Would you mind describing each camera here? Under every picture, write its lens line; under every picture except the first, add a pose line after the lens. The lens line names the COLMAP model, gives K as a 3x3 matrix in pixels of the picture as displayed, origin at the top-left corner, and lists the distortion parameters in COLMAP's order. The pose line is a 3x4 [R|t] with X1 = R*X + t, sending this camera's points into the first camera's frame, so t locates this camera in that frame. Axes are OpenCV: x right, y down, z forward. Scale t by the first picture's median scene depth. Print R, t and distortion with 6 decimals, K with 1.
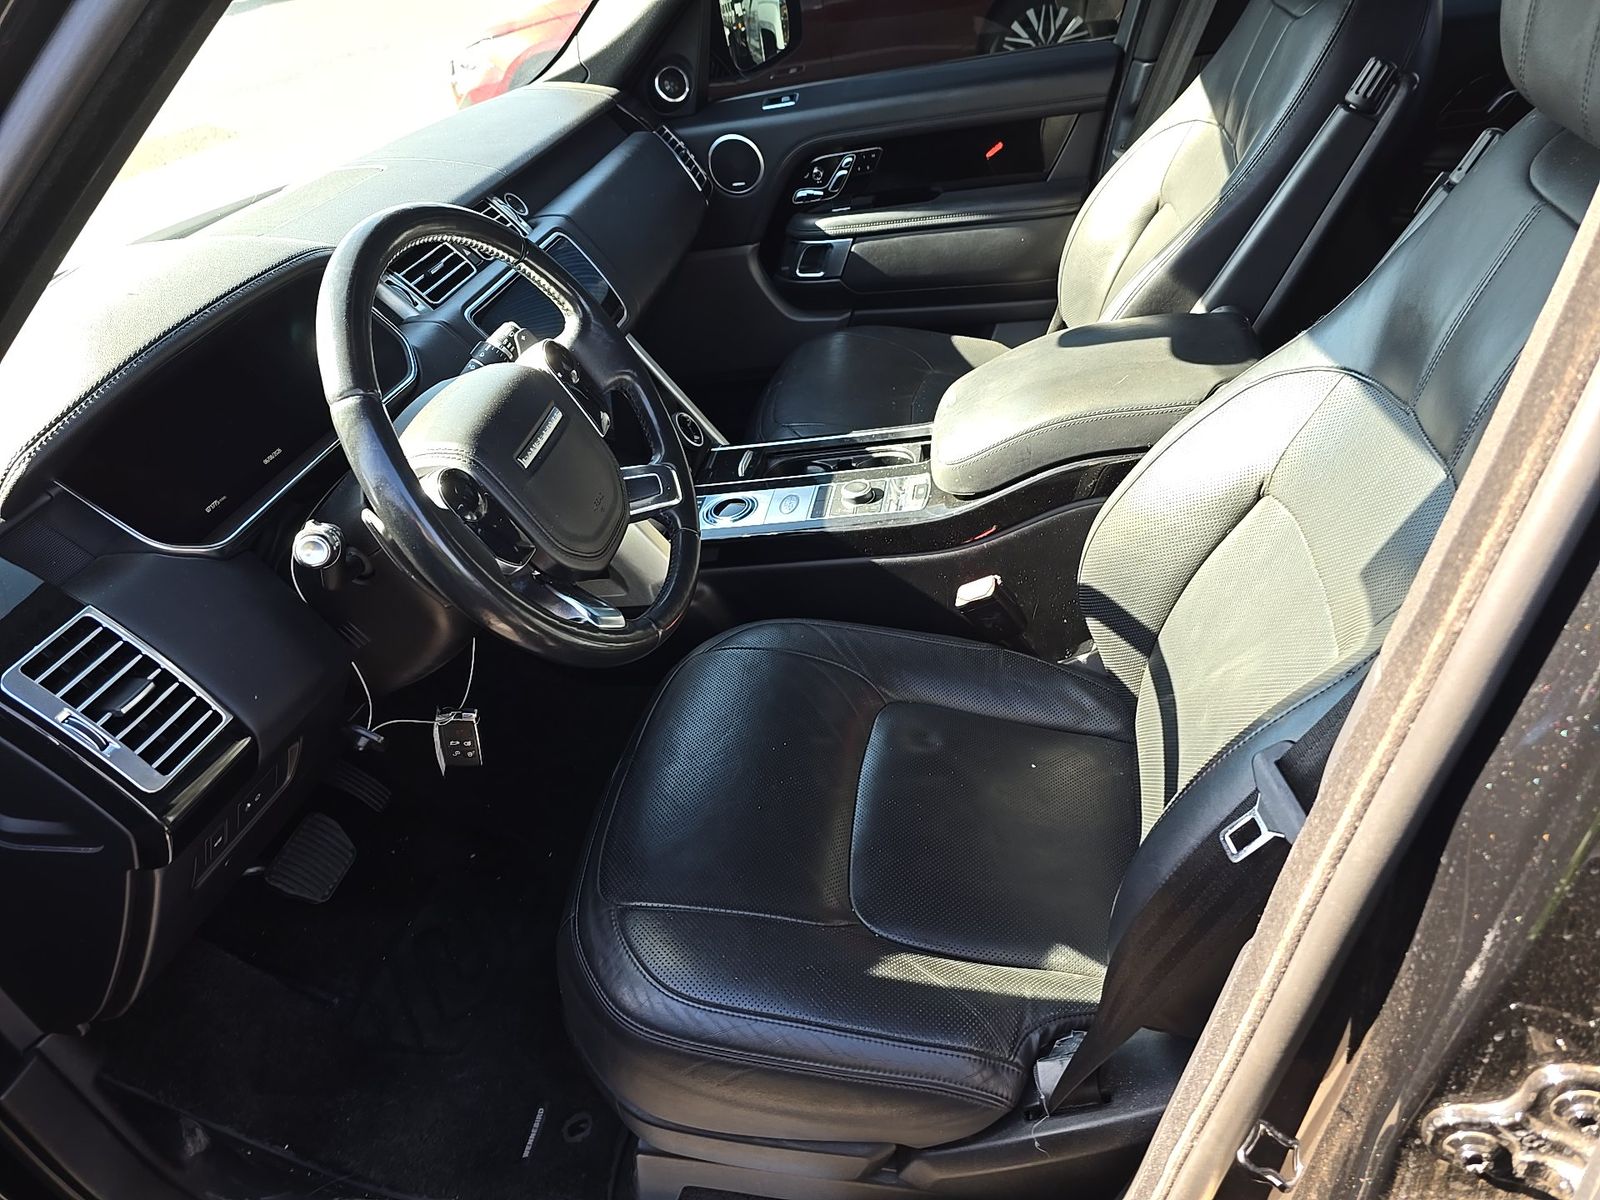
lens RADIAL K [[1074.1, 0, 808.3], [0, 1074.1, 607.9], [0, 0, 1]] dist [0.032122, -0.031800]
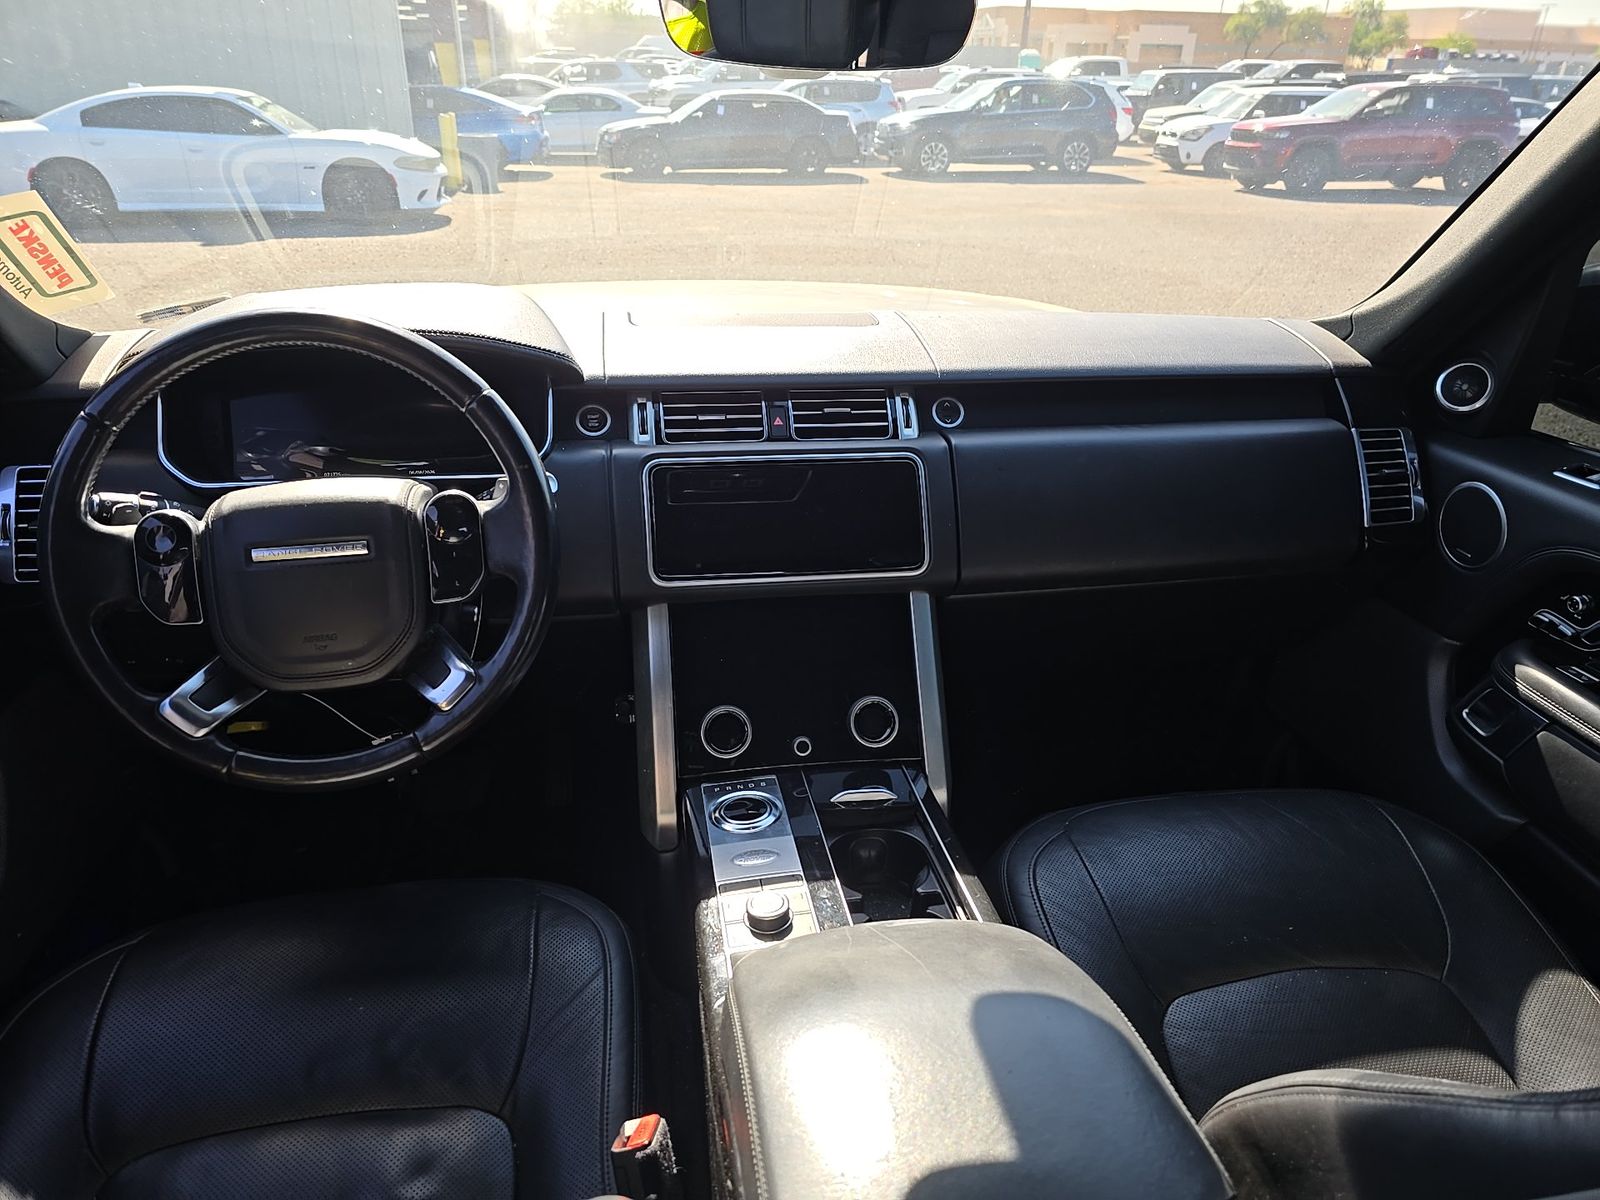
lens RADIAL K [[1074.1, 0, 794.0], [0, 1074.1, 603.4], [0, 0, 1]] dist [0.032122, -0.031800]
pose [[0.328077, 0.519929, -0.788695, 0.341106], [-0.596400, 0.761475, 0.253897, -0.304019], [0.732580, 0.387080, 0.559908, 0.365581]]
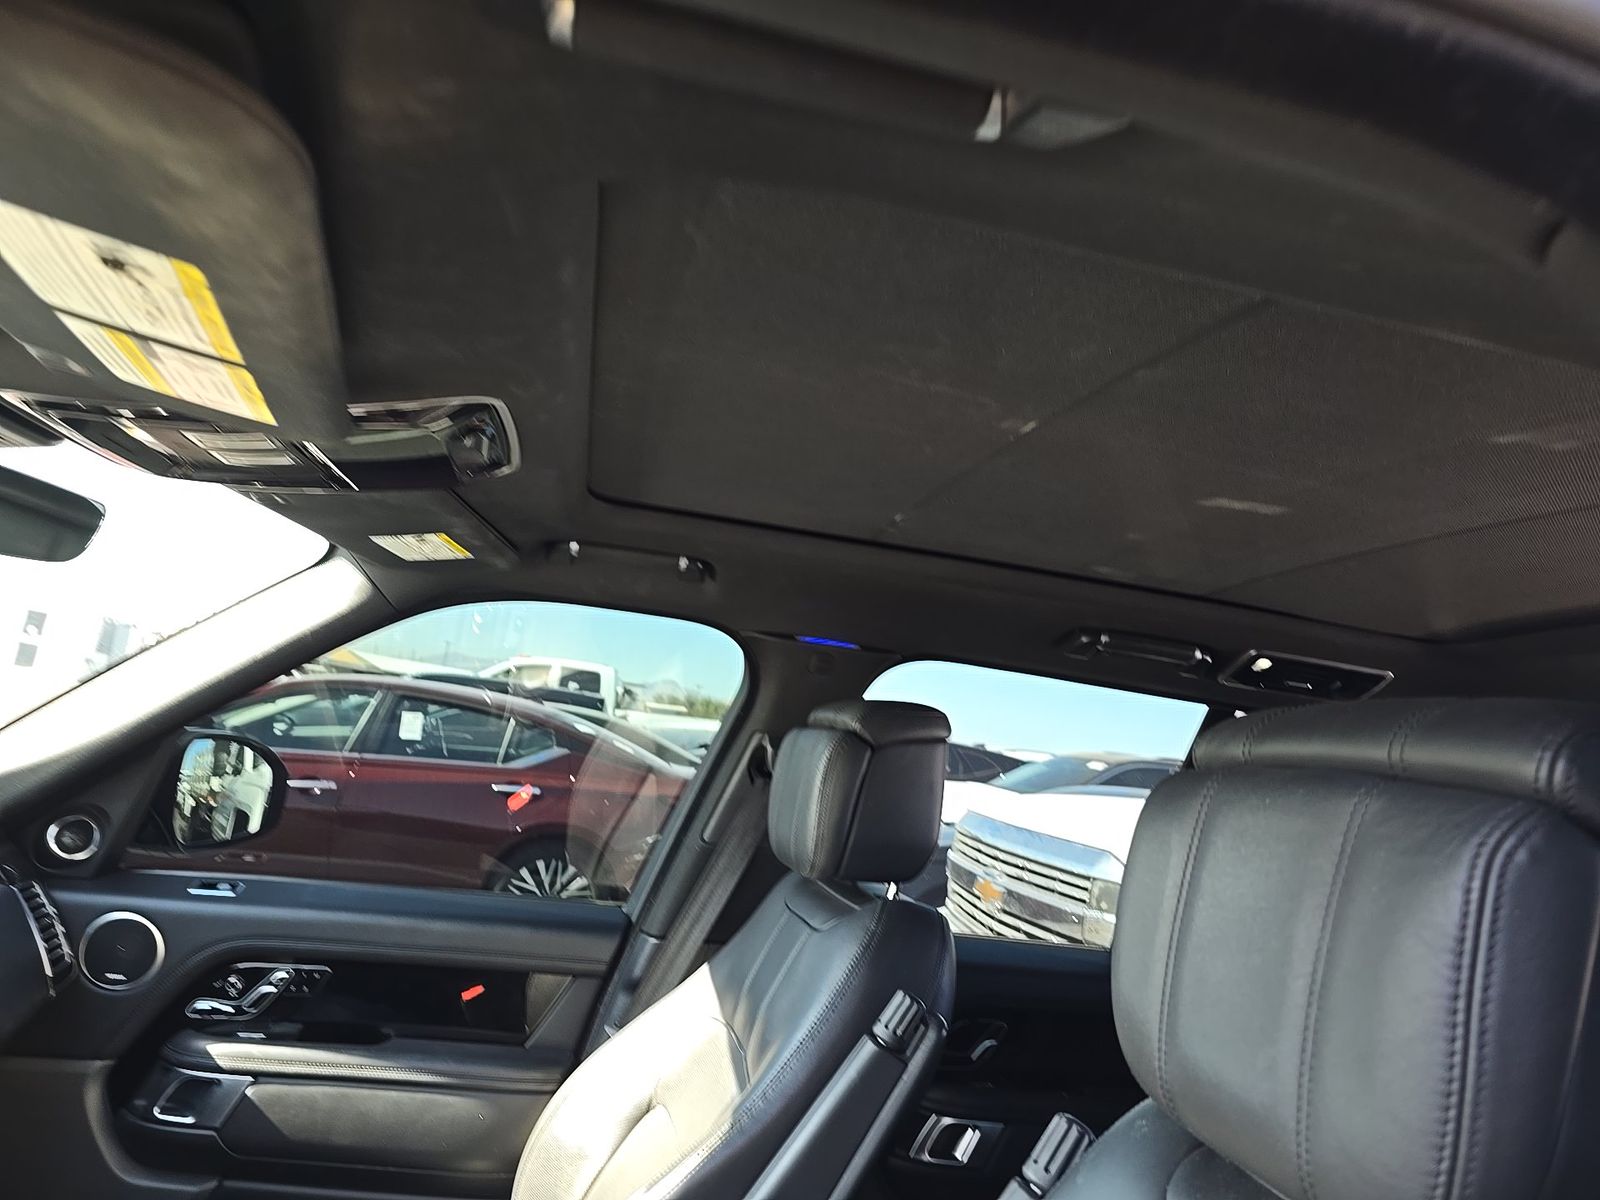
lens RADIAL K [[1074.1, 0, 808.3], [0, 1074.1, 612.5], [0, 0, 1]] dist [0.032122, -0.031800]
pose [[0.890141, 0.308605, 0.335277, 0.032992], [-0.001591, 0.737868, -0.674943, -0.079277], [-0.455681, 0.600261, 0.657298, 0.150610]]
